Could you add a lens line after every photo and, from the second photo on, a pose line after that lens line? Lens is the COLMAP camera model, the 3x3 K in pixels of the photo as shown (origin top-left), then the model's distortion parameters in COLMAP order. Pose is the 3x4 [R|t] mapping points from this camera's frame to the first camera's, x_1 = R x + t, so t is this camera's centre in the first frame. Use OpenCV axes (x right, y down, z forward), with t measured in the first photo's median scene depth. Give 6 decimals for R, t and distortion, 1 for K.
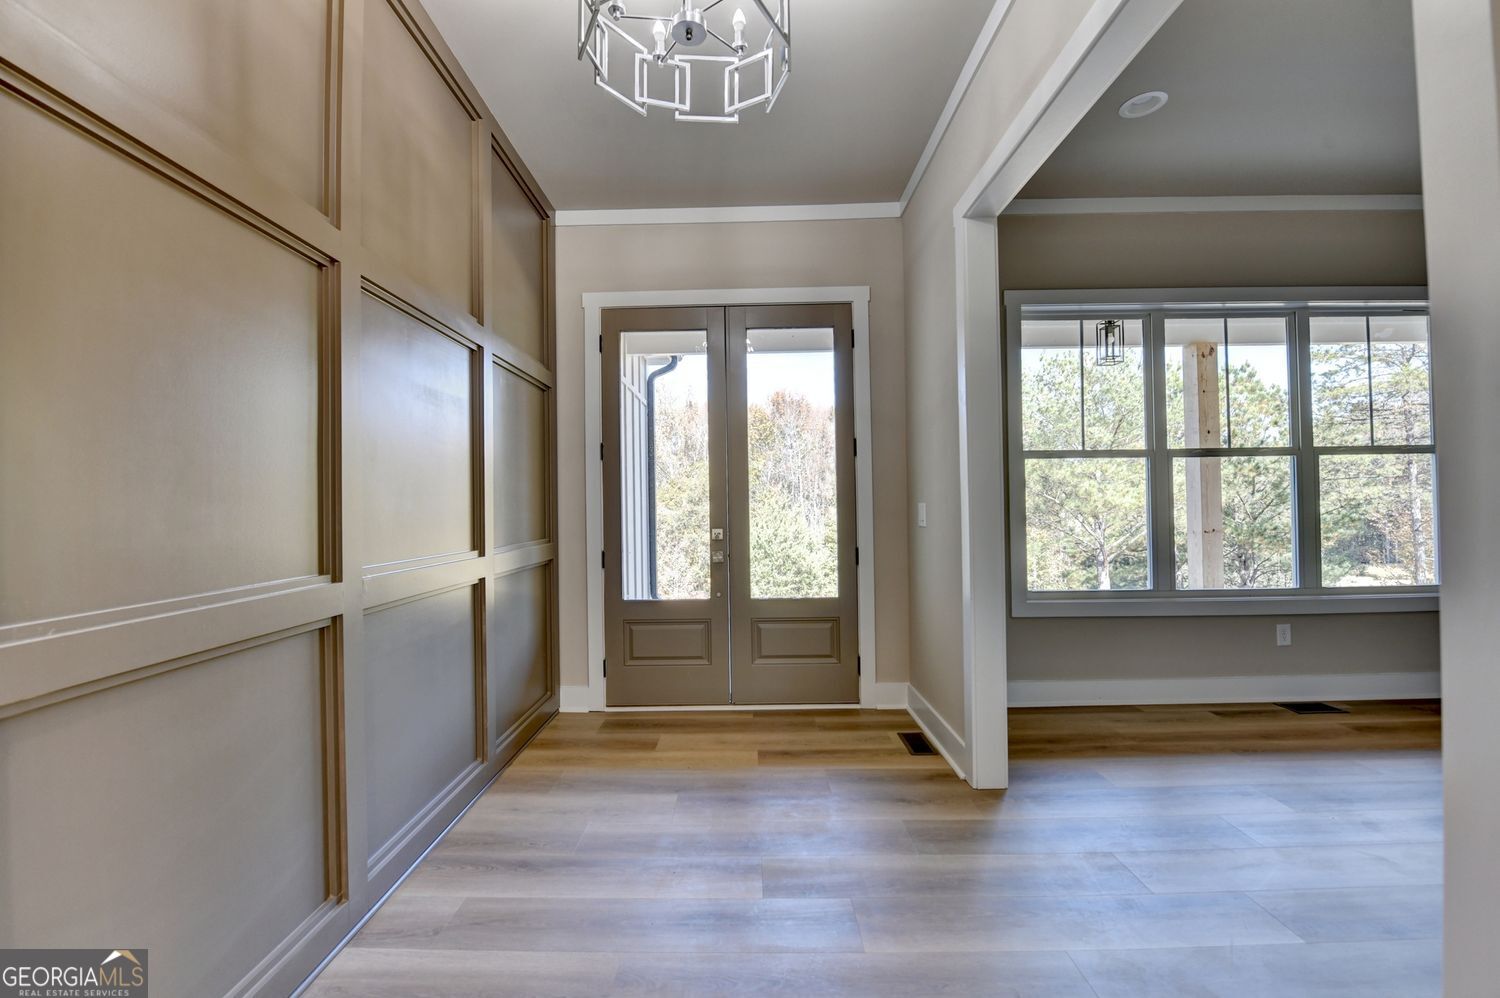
lens RADIAL K [[610.8, 0, 724.9], [0, 610.8, 503.1], [0, 0, 1]] dist [-0.016617, -0.001207]
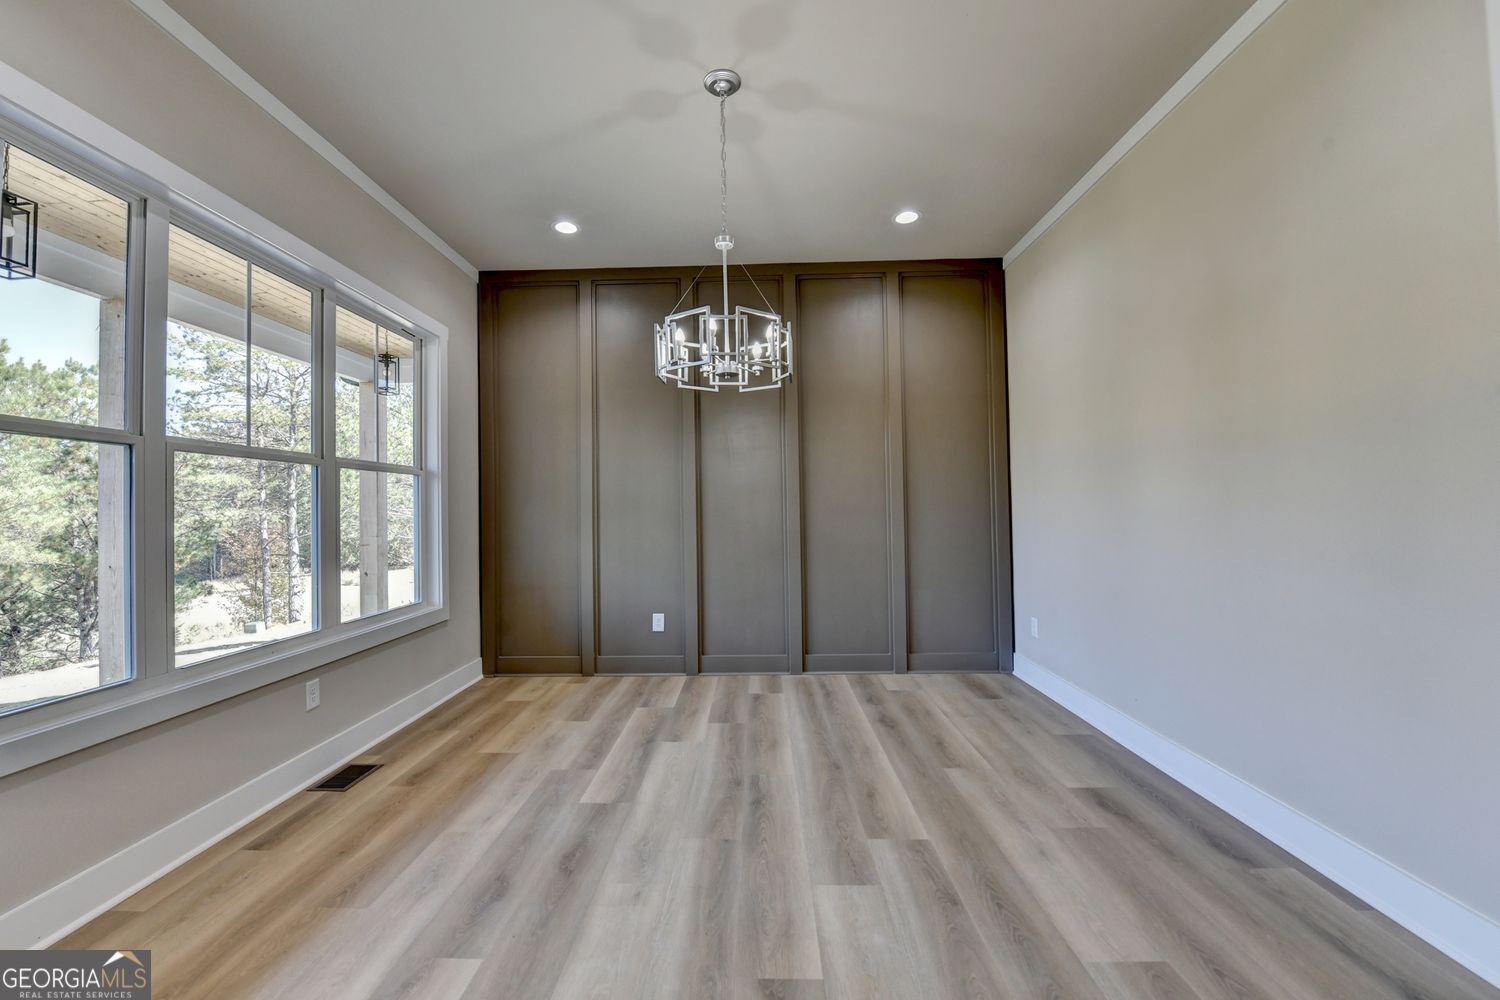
lens RADIAL K [[613.1, 0, 734.0], [0, 613.1, 503.3], [0, 0, 1]] dist [-0.014860, -0.002756]
pose [[0.017232, 0.026123, 0.999510, 0.146143], [0.011105, 0.999592, -0.026316, 0.000453], [-0.999790, 0.011553, 0.016935, 0.420922]]
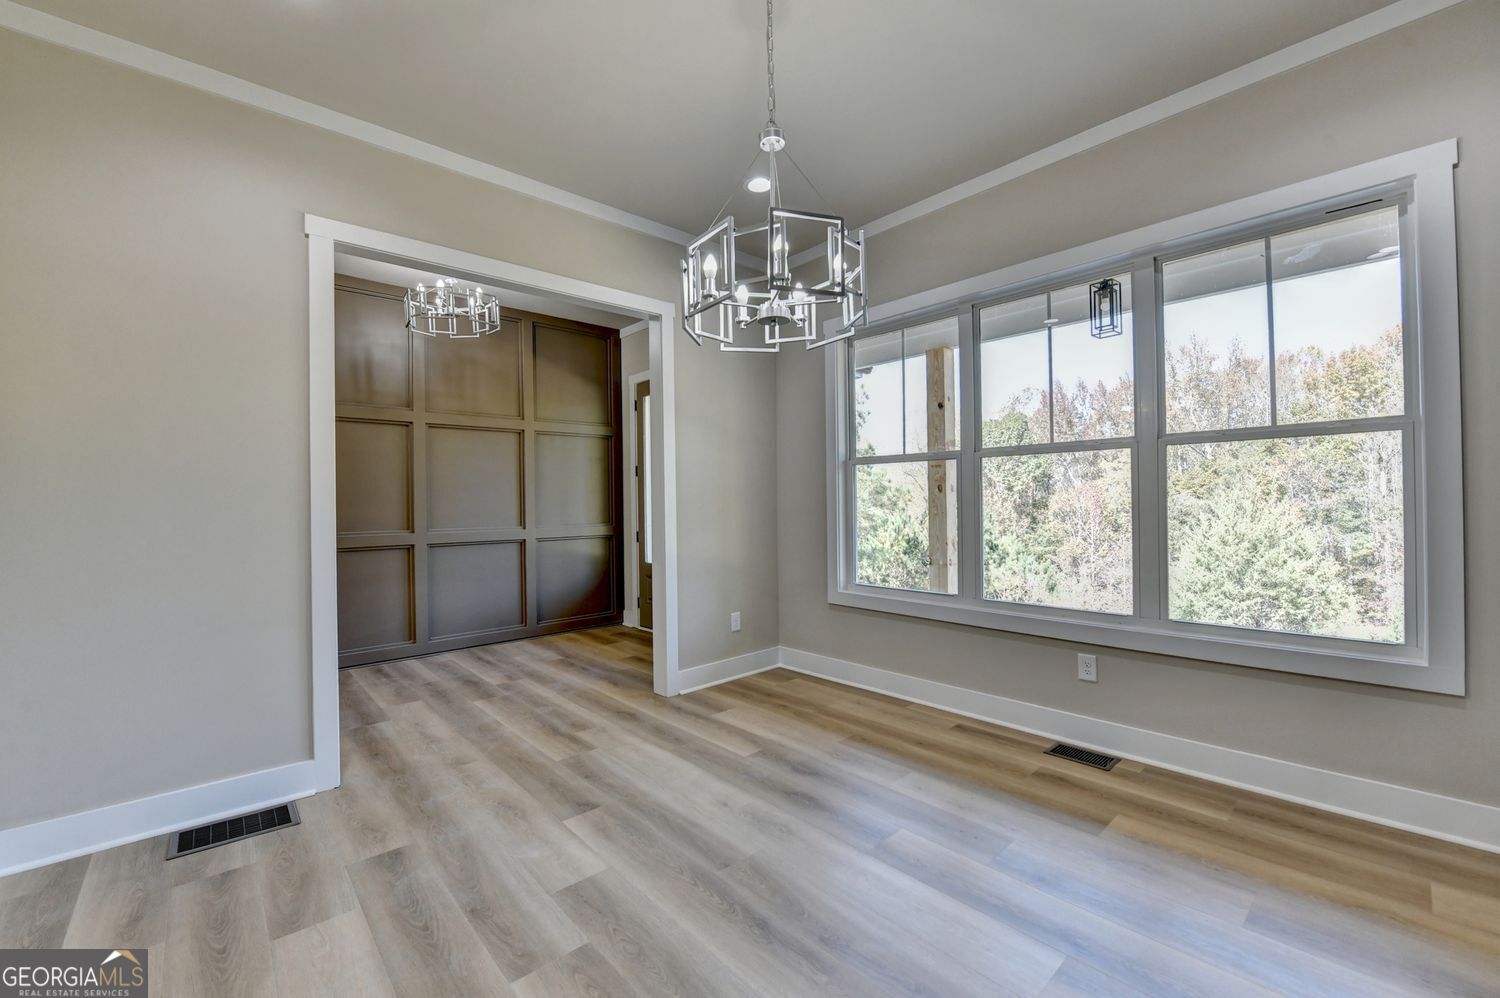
lens RADIAL K [[610.8, 0, 744.0], [0, 610.8, 492.5], [0, 0, 1]] dist [-0.016617, -0.001207]
pose [[0.679750, -0.004398, -0.733430, 1.165559], [0.006454, 0.999979, -0.000014, -0.023136], [0.733415, -0.004724, 0.679764, 0.082434]]
